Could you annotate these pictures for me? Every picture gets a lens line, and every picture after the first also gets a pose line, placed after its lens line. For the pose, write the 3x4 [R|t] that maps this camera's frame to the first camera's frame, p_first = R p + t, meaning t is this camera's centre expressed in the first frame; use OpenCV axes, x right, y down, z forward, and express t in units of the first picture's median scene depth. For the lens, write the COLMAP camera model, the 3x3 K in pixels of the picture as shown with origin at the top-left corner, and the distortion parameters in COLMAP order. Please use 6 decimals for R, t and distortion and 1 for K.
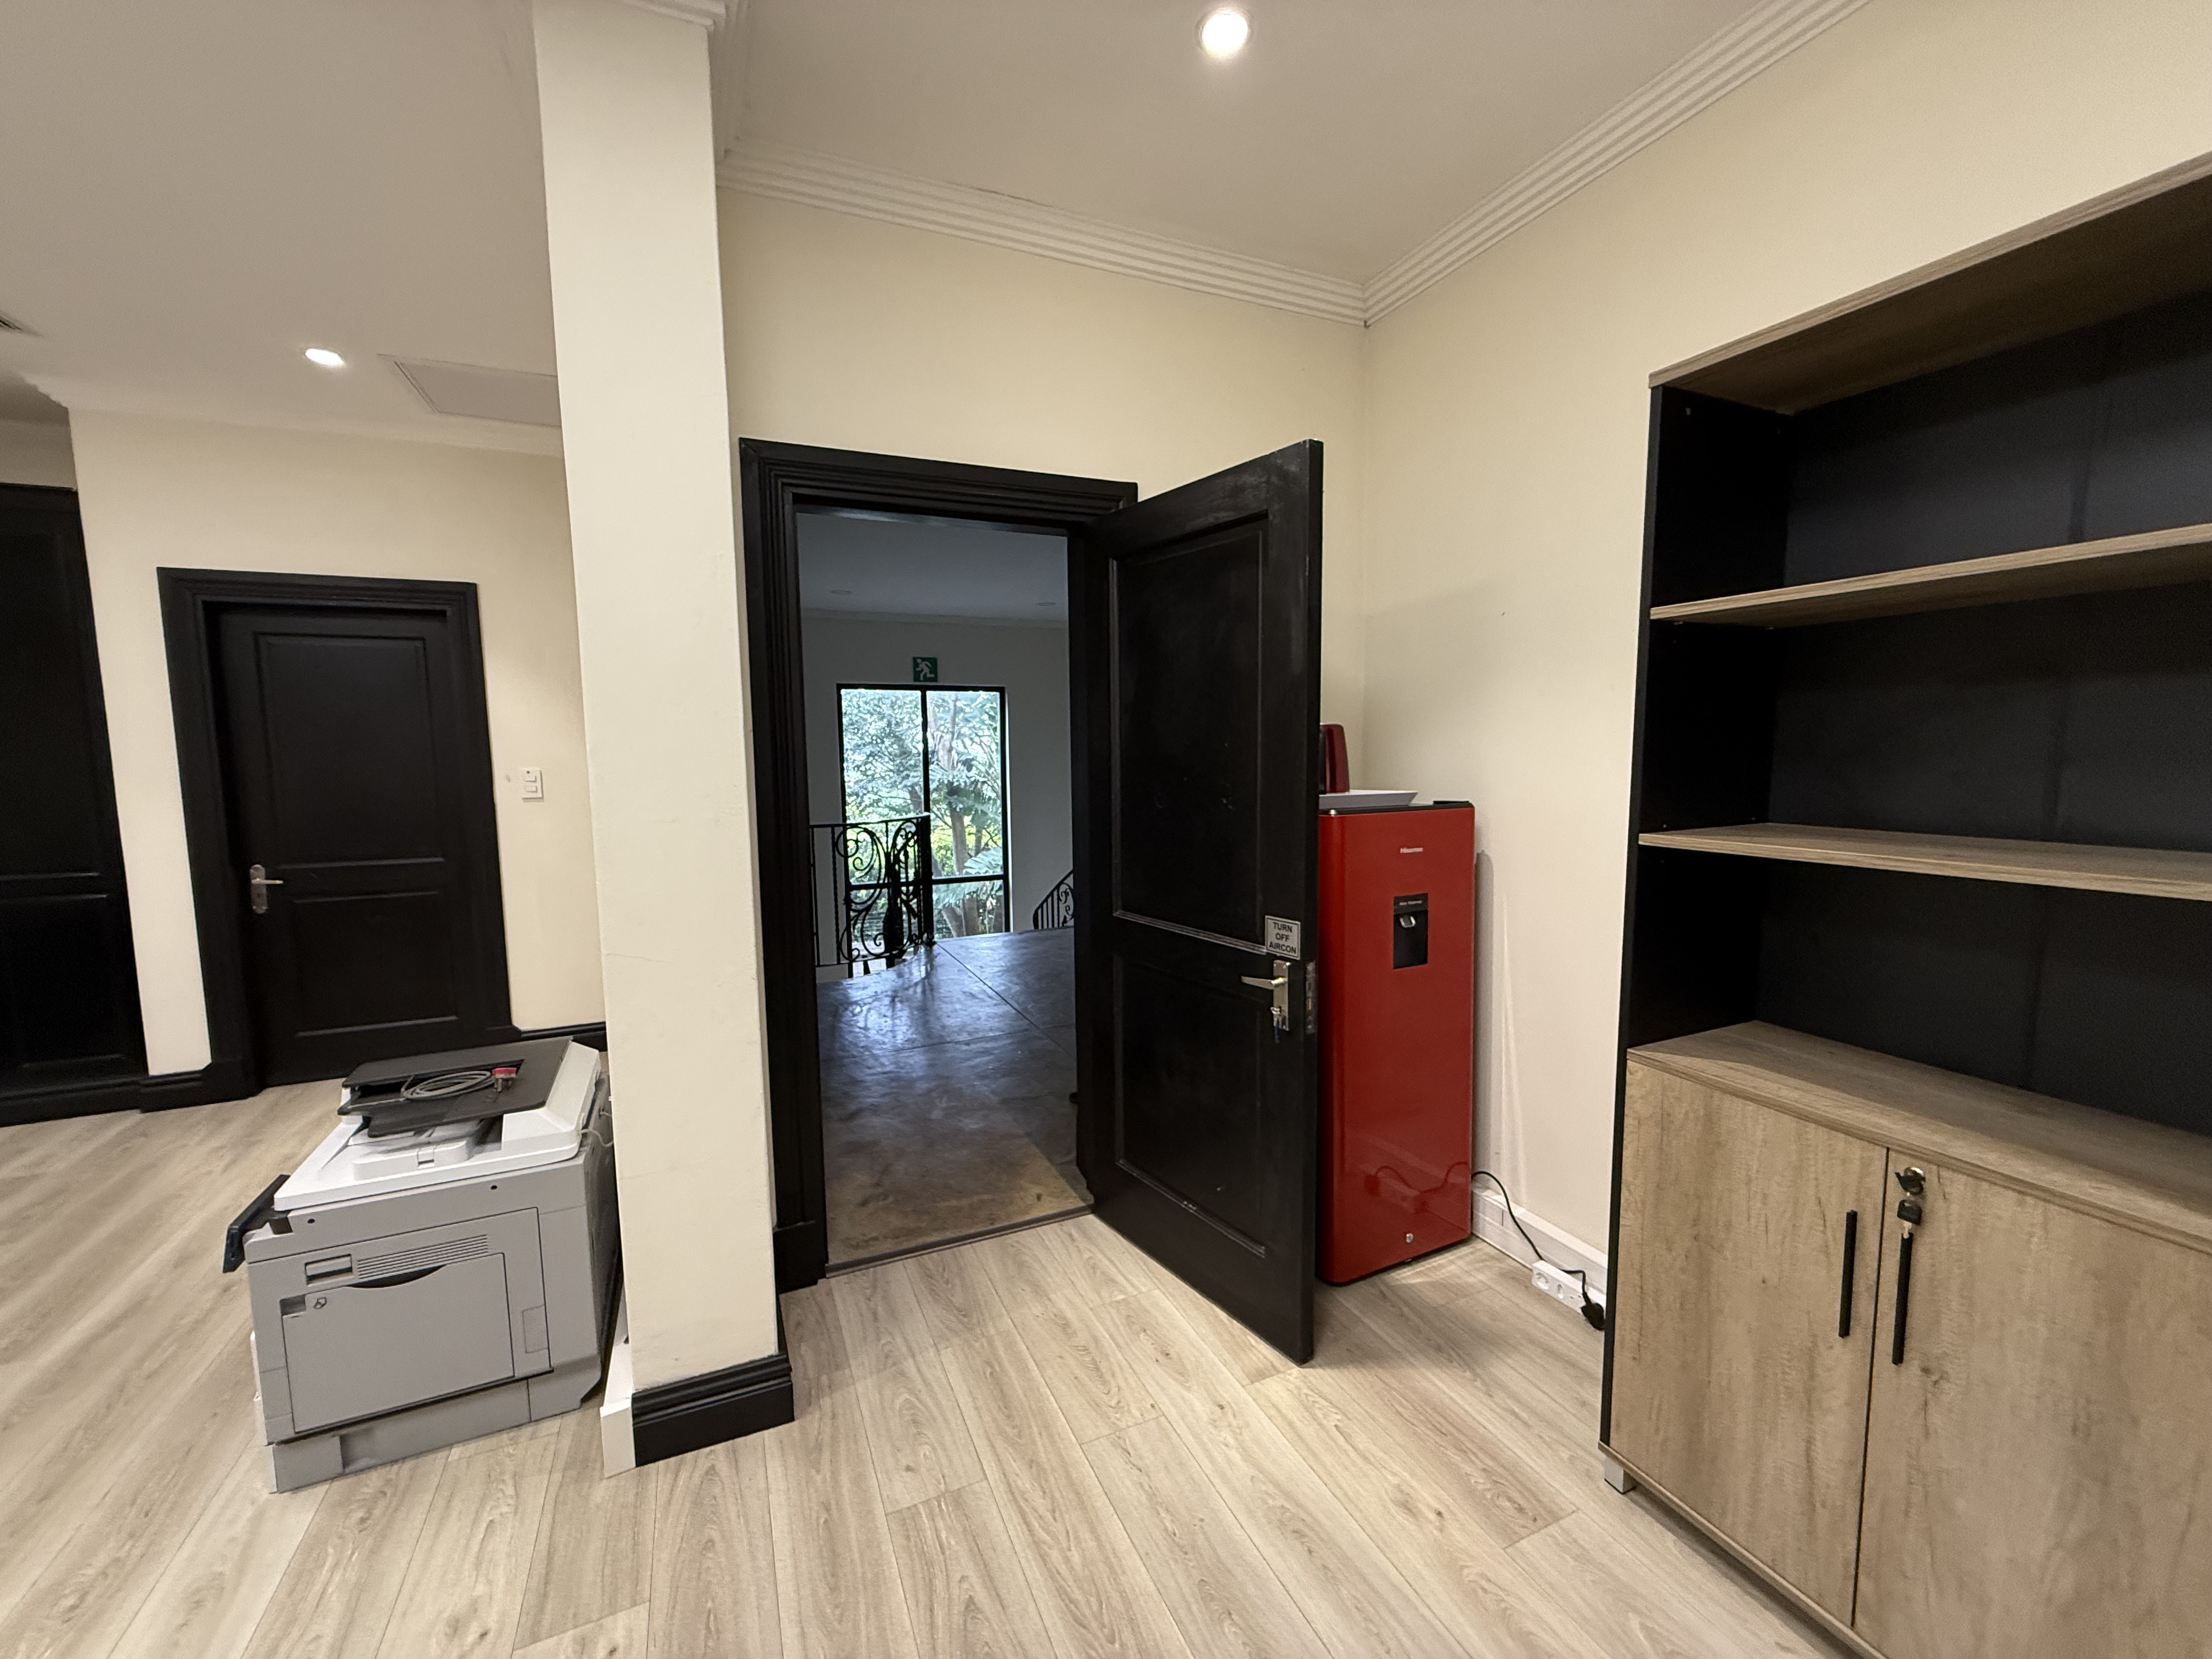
lens RADIAL K [[879.8, 0, 1099.2], [0, 879.8, 831.0], [0, 0, 1]] dist [0.000037, 0.000253]
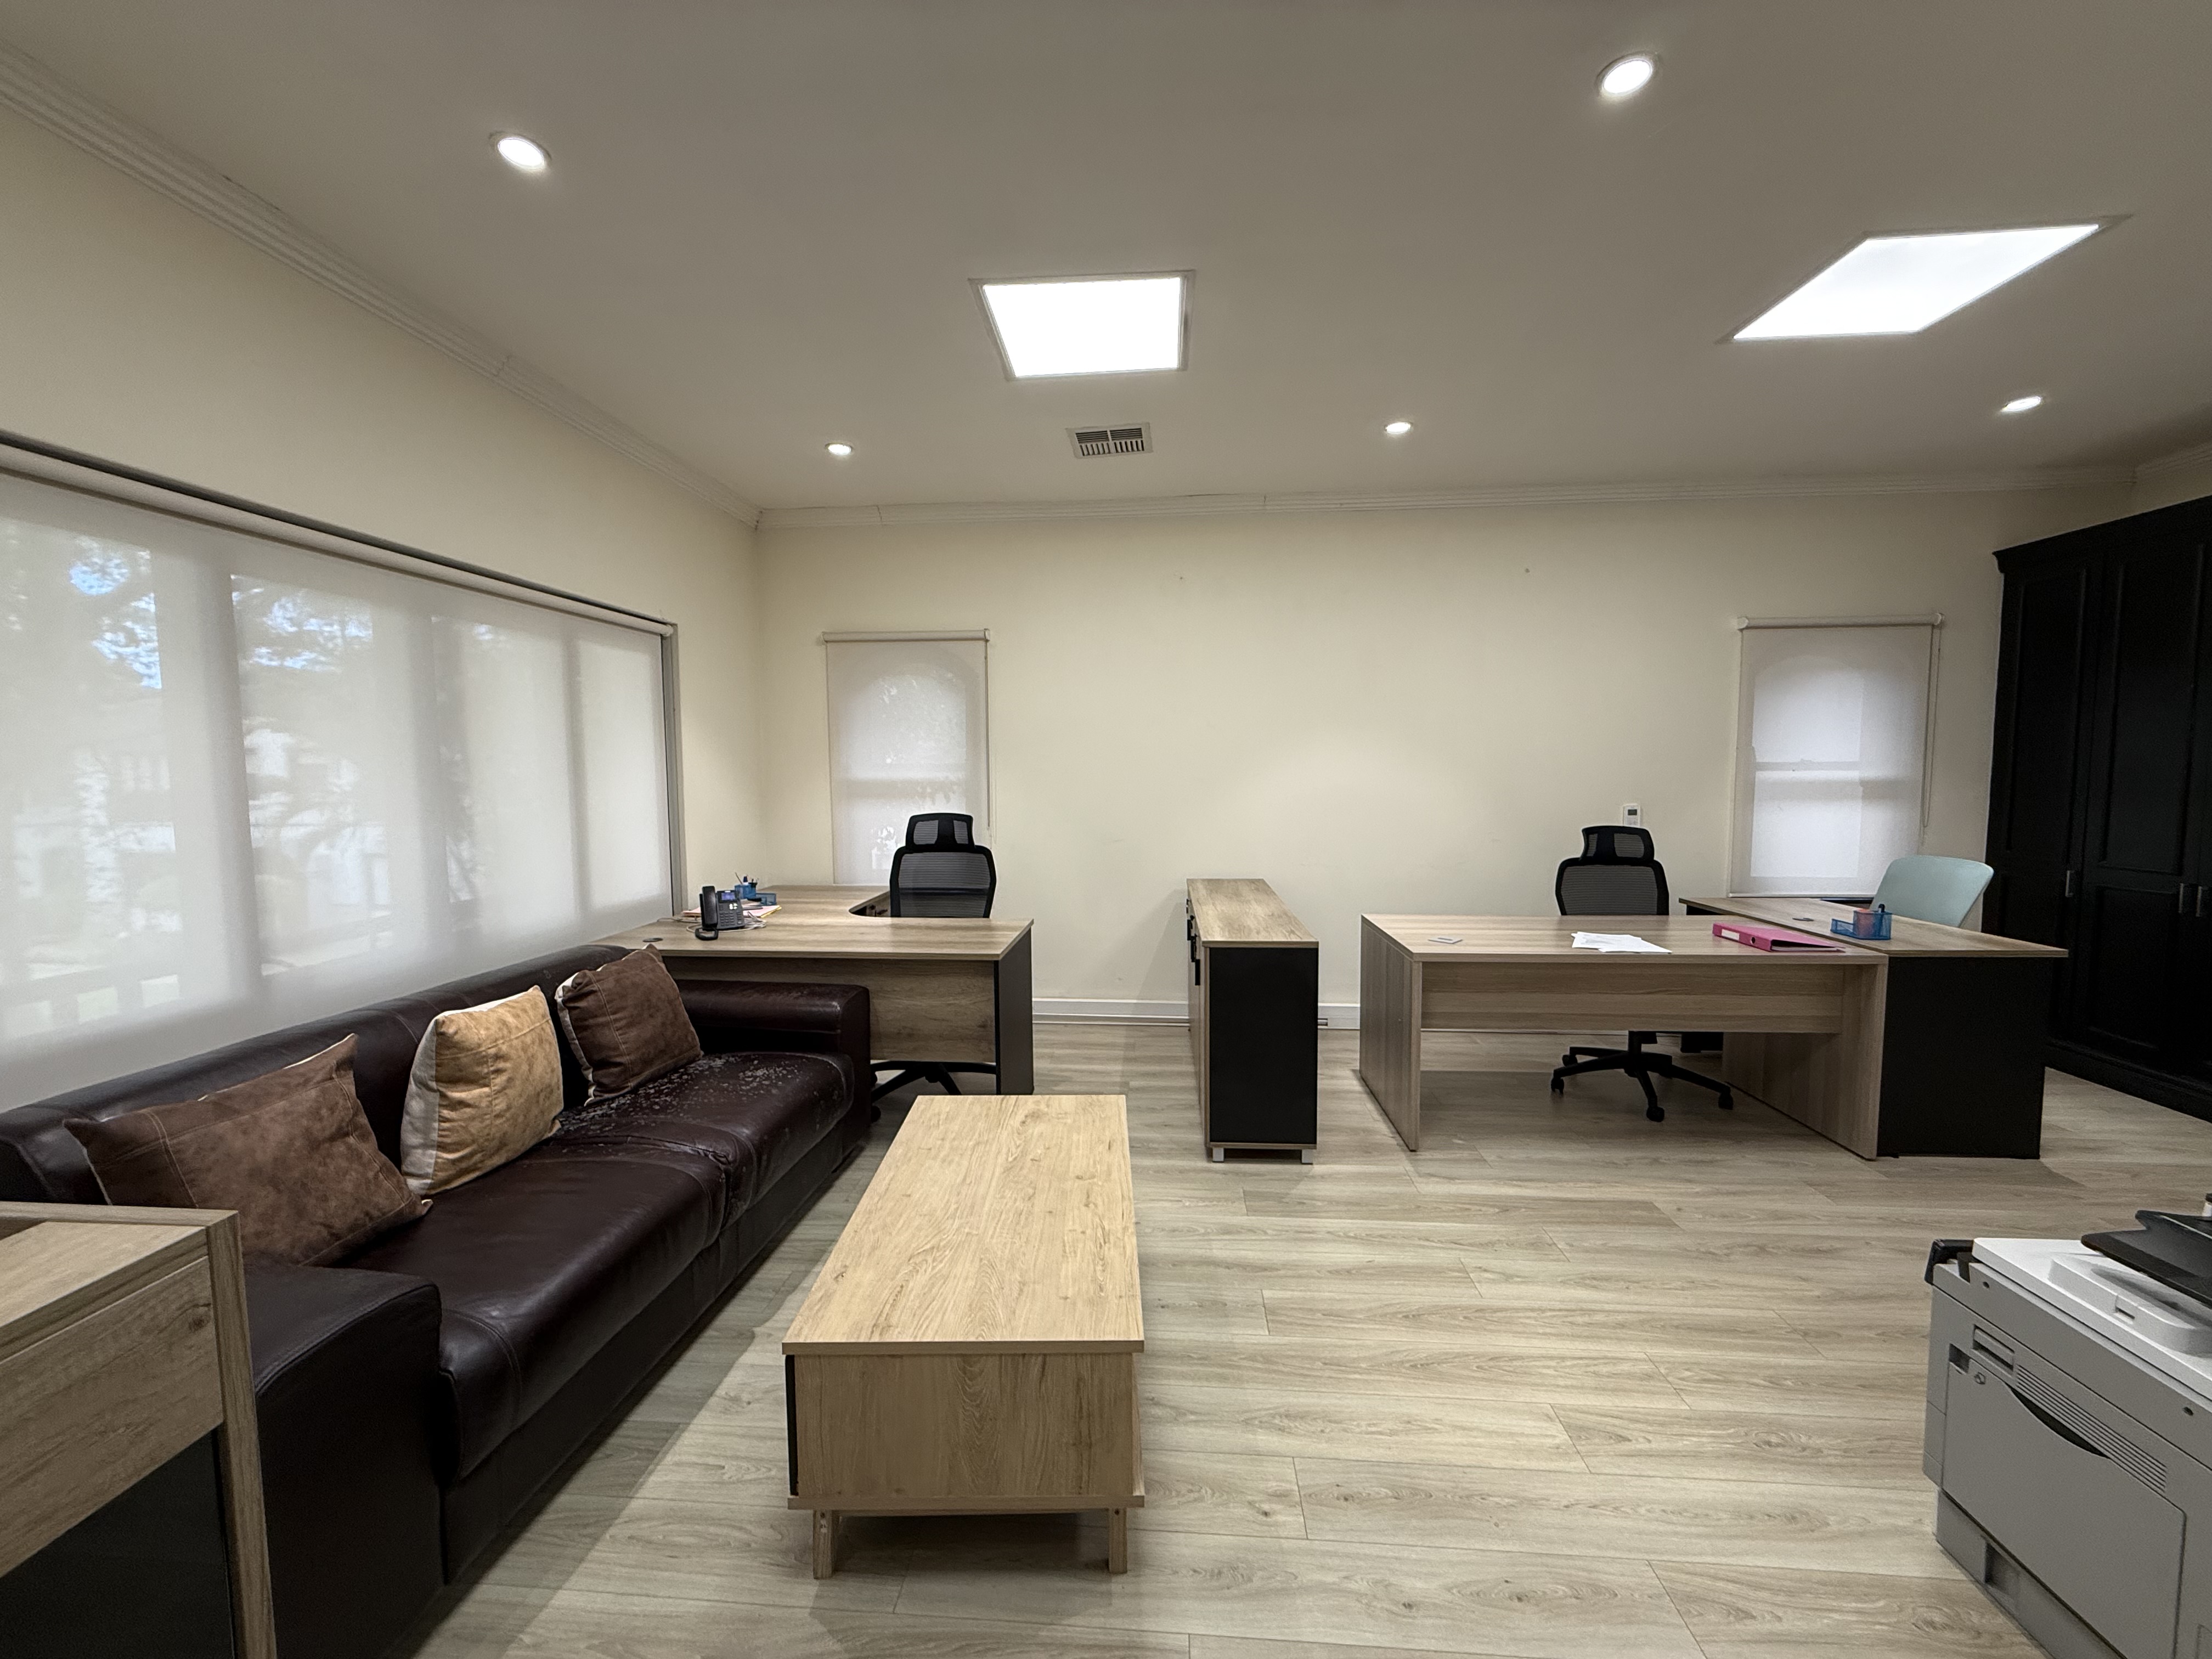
lens RADIAL K [[879.8, 0, 1099.2], [0, 879.8, 831.0], [0, 0, 1]] dist [0.000037, 0.000253]
pose [[-0.478754, 0.081206, -0.874186, 0.252471], [-0.071571, 0.988789, 0.131048, -0.057149], [0.875027, 0.125306, -0.467575, 0.535029]]
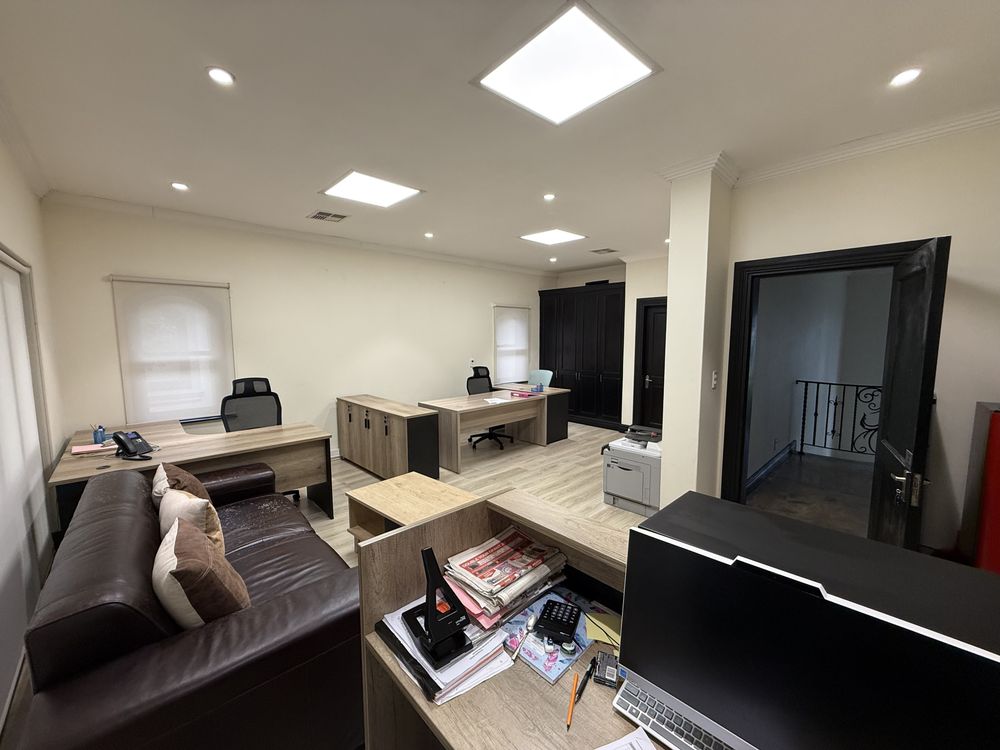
lens RADIAL K [[397.8, 0, 496.9], [0, 397.8, 375.7], [0, 0, 1]] dist [0.000037, 0.000253]
pose [[0.331474, 0.109353, -0.937106, 0.853543], [-0.092731, 0.992227, 0.082984, -0.084067], [0.938896, 0.059392, 0.339038, -0.353843]]
